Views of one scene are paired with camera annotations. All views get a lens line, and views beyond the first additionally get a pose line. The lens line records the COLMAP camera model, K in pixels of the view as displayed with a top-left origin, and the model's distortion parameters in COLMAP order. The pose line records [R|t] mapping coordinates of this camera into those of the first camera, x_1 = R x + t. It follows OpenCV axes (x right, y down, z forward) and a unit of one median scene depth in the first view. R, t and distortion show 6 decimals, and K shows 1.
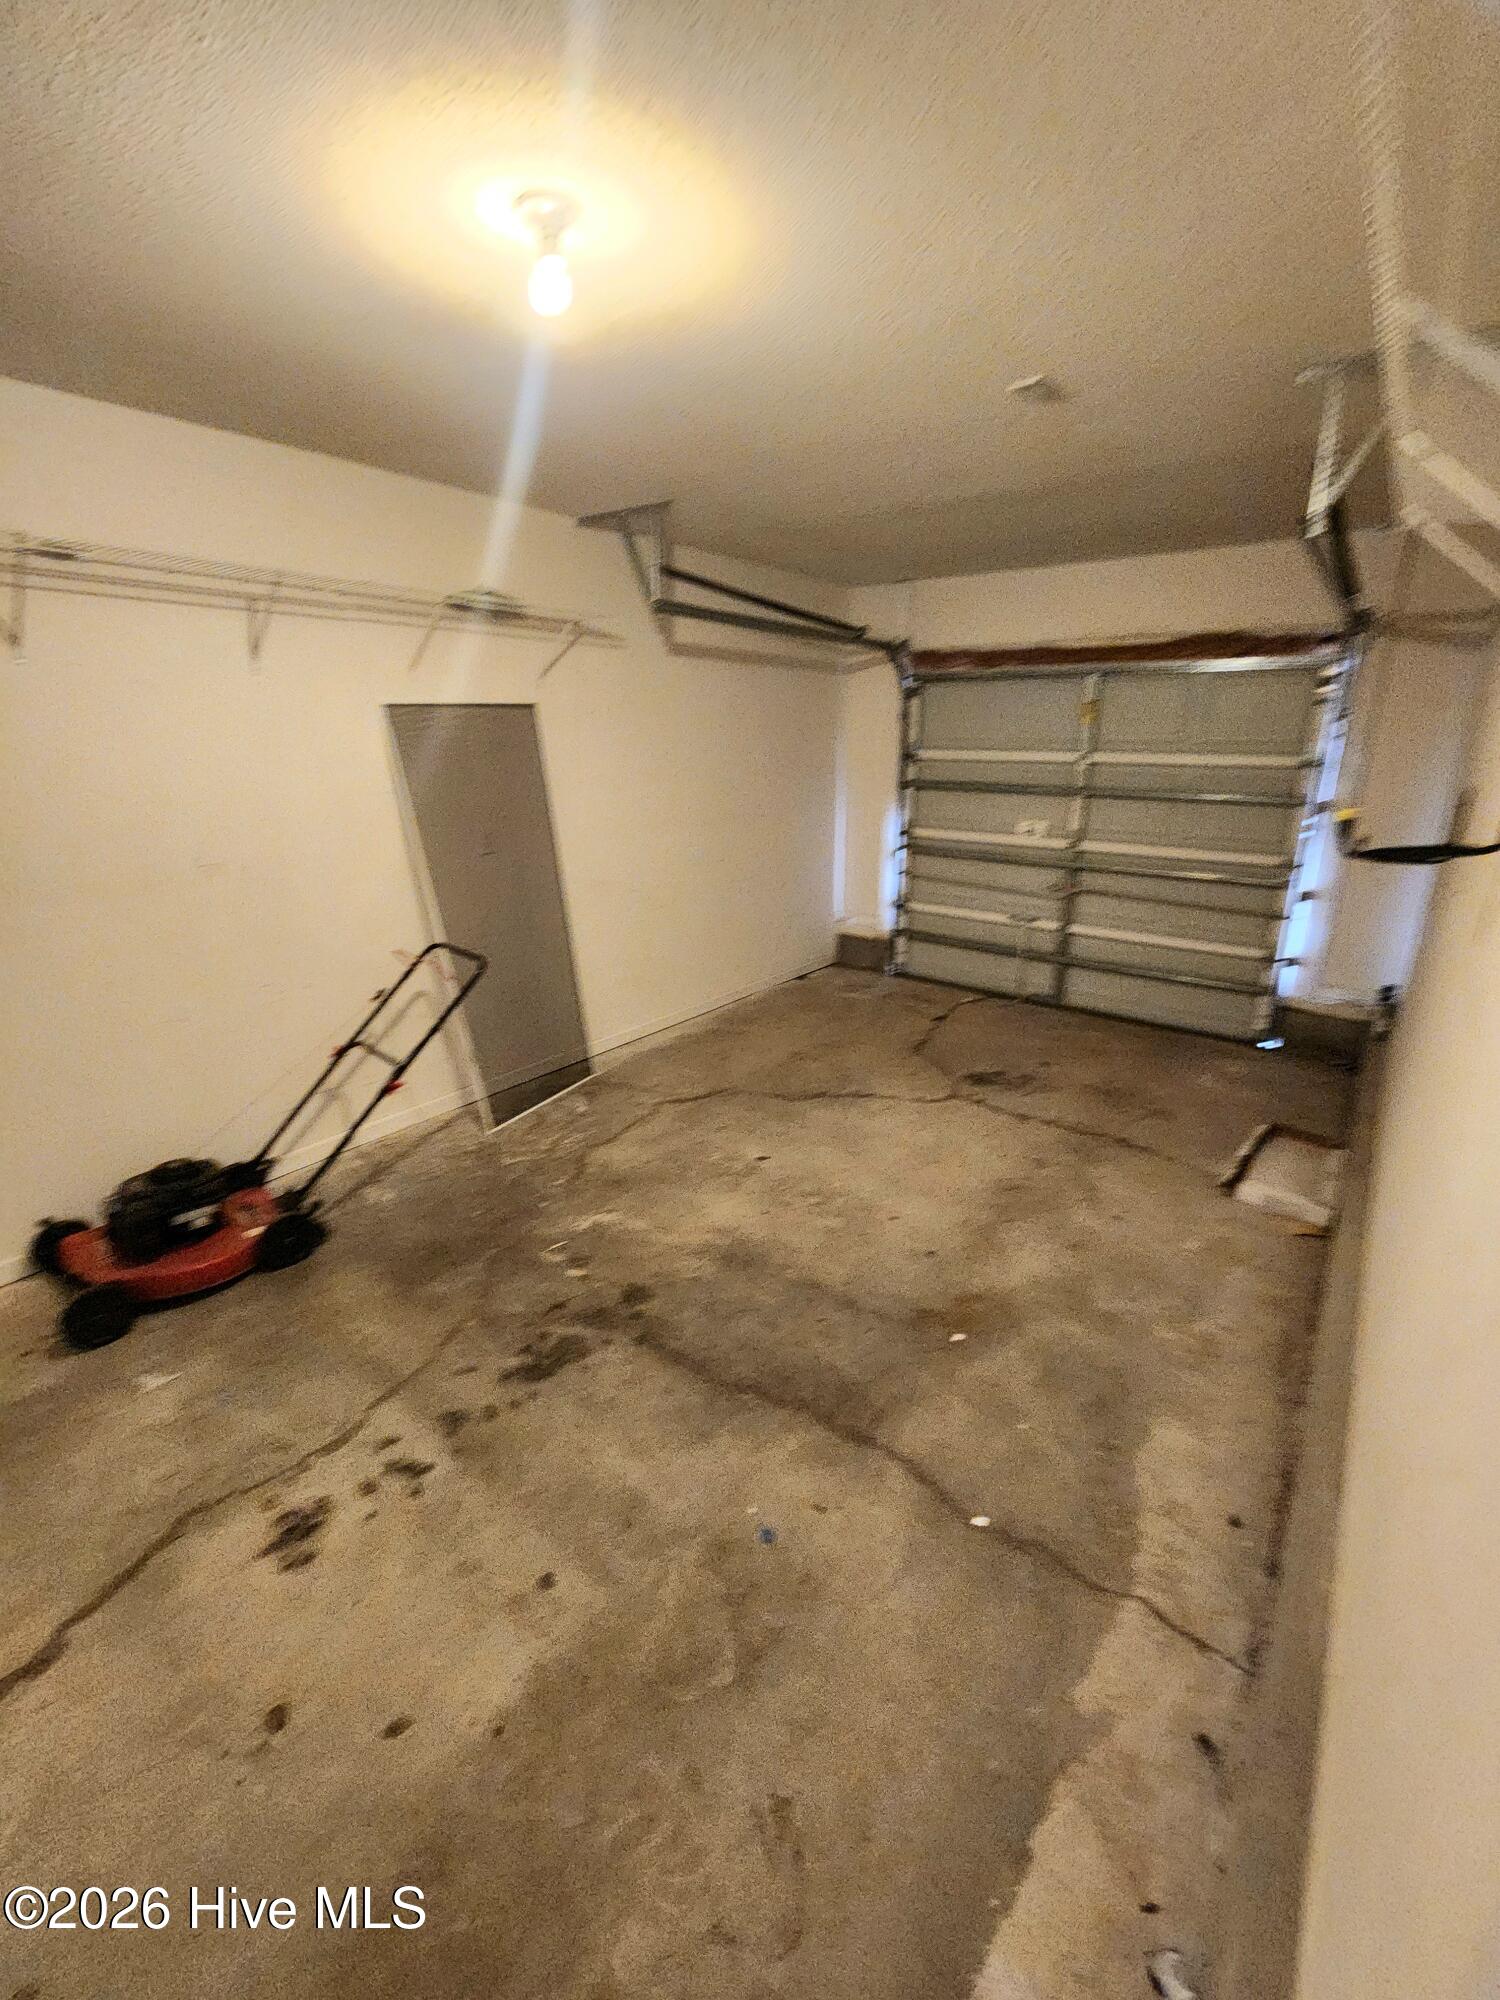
lens RADIAL K [[833.7, 0, 745.0], [0, 833.7, 987.9], [0, 0, 1]] dist [0.000584, -0.000255]
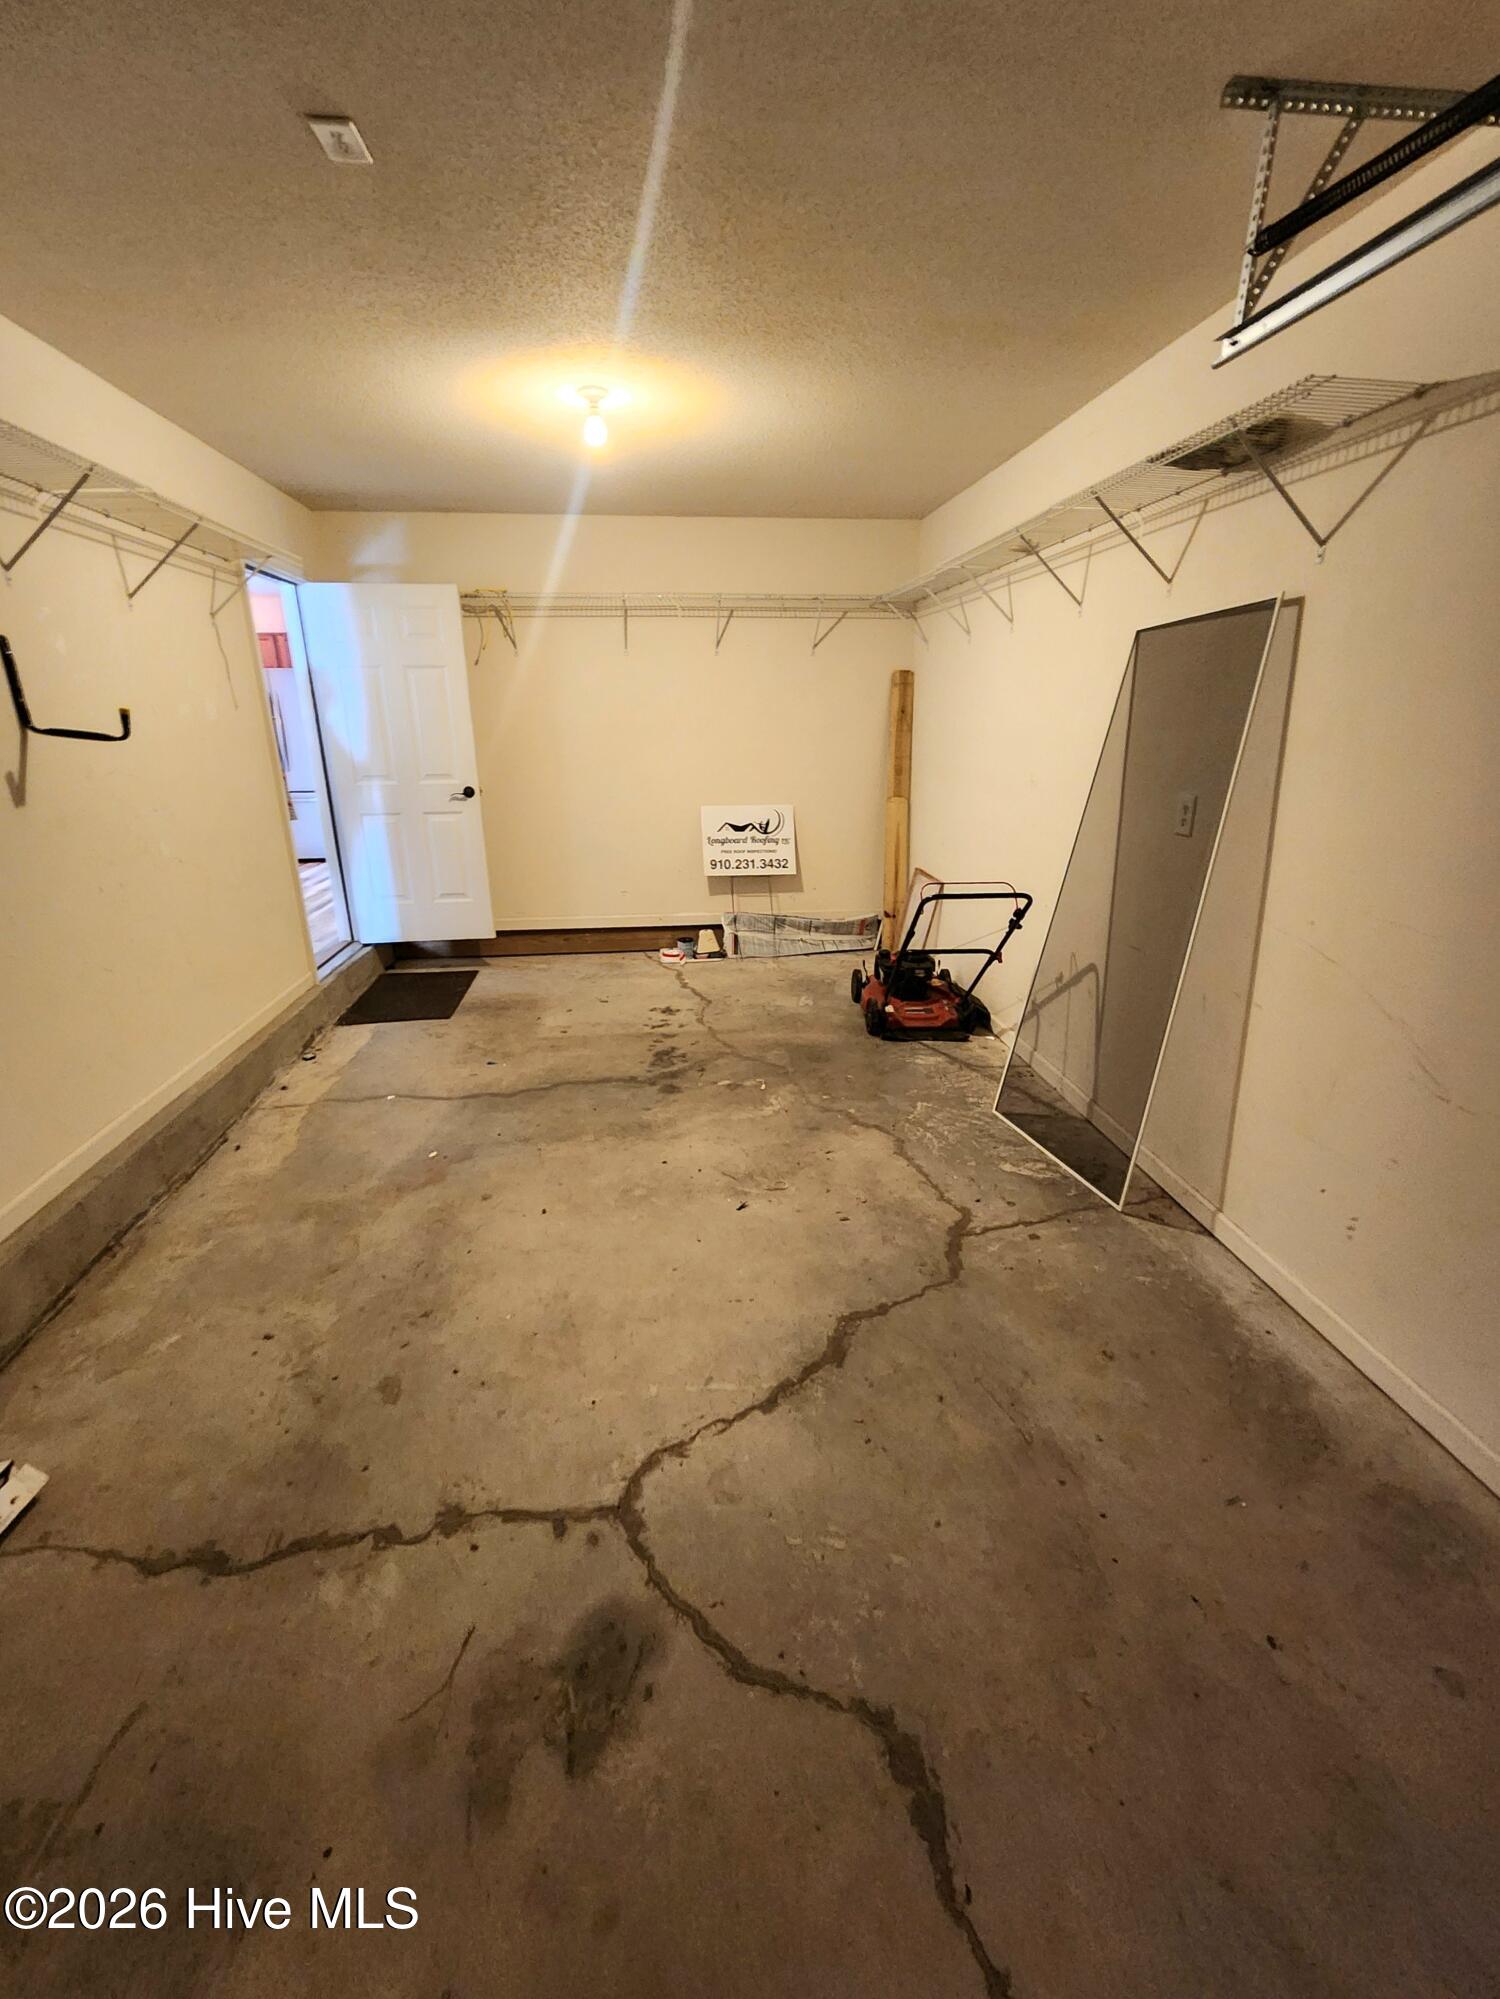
lens RADIAL K [[833.3, 0, 745.0], [0, 833.3, 987.4], [0, 0, 1]] dist [0.000584, -0.000255]
pose [[-0.706754, 0.221722, -0.671817, 0.658458], [-0.206658, 0.843497, 0.495787, -0.471228], [0.676603, 0.489236, -0.550324, 1.747314]]
